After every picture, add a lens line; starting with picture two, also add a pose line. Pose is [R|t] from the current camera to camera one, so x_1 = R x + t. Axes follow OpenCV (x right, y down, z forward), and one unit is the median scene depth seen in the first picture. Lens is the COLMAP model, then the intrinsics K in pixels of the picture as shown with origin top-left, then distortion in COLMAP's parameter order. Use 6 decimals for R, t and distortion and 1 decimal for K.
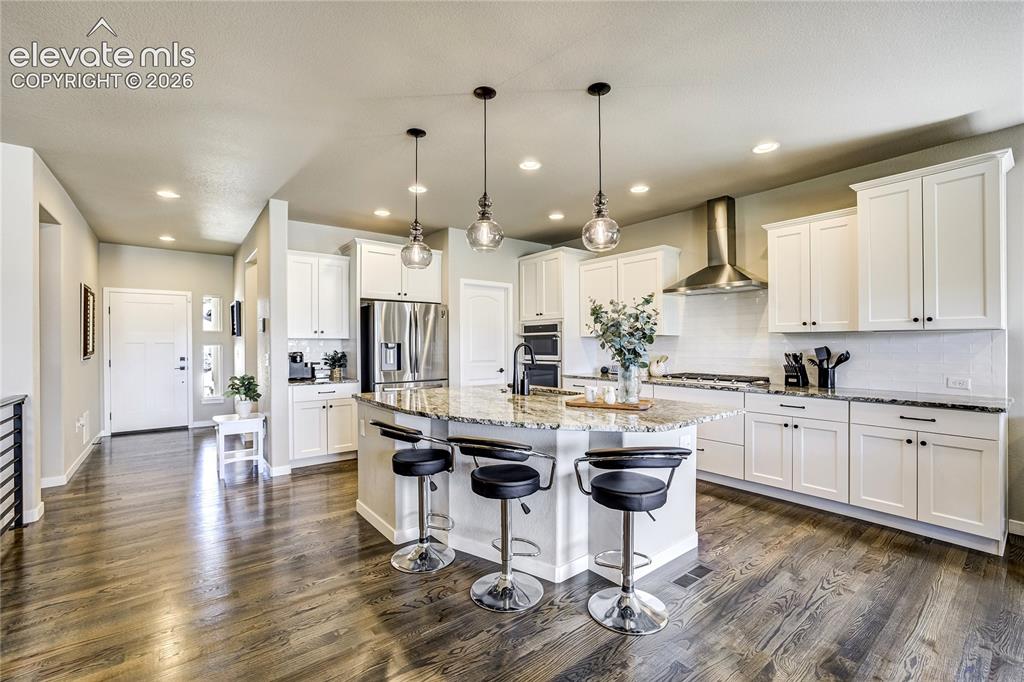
lens RADIAL K [[445.8, 0, 518.3], [0, 445.8, 346.6], [0, 0, 1]] dist [-0.004064, 0.000643]
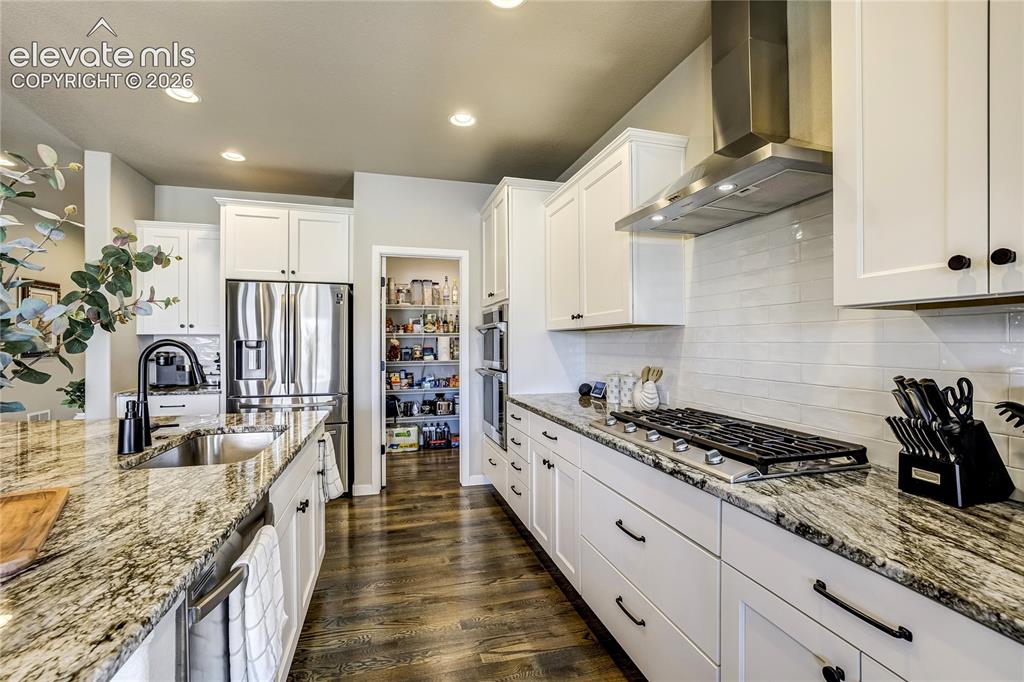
lens RADIAL K [[445.8, 0, 535.6], [0, 445.8, 345.9], [0, 0, 1]] dist [-0.004064, 0.000643]
pose [[0.922182, 0.006279, -0.386706, 0.420428], [-0.005538, 0.999980, 0.003032, -0.004172], [0.386718, -0.000655, 0.922198, 0.548871]]
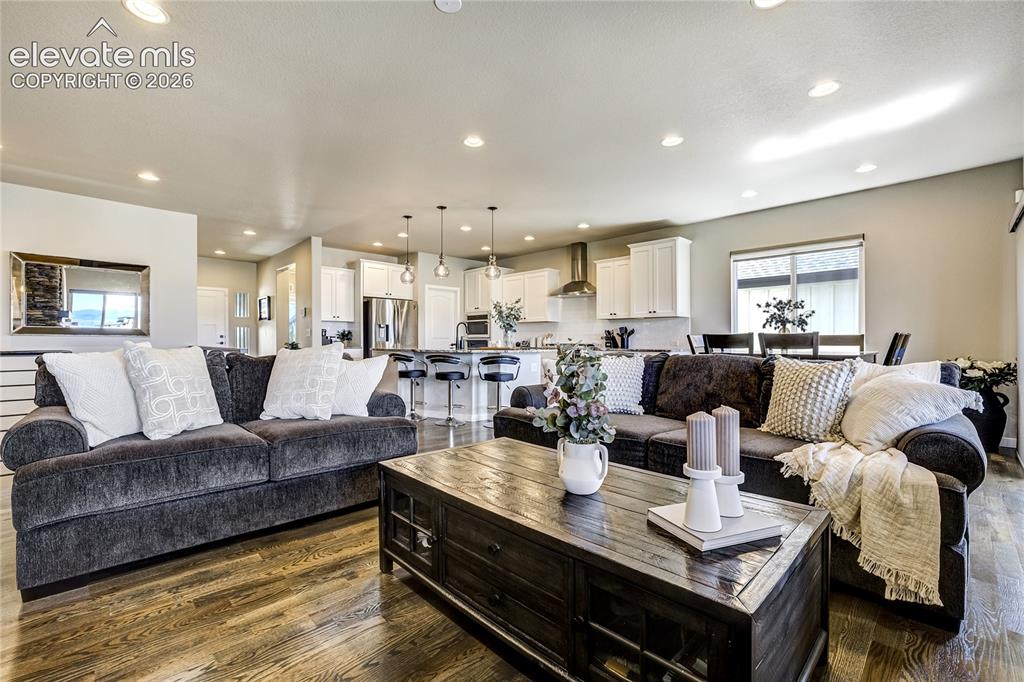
lens RADIAL K [[445.8, 0, 523.4], [0, 445.8, 344.2], [0, 0, 1]] dist [-0.004064, 0.000643]
pose [[0.994183, 0.005310, 0.107572, 0.051286], [-0.005632, 0.999981, 0.002691, 0.059184], [-0.107555, -0.003281, 0.994194, -0.691597]]
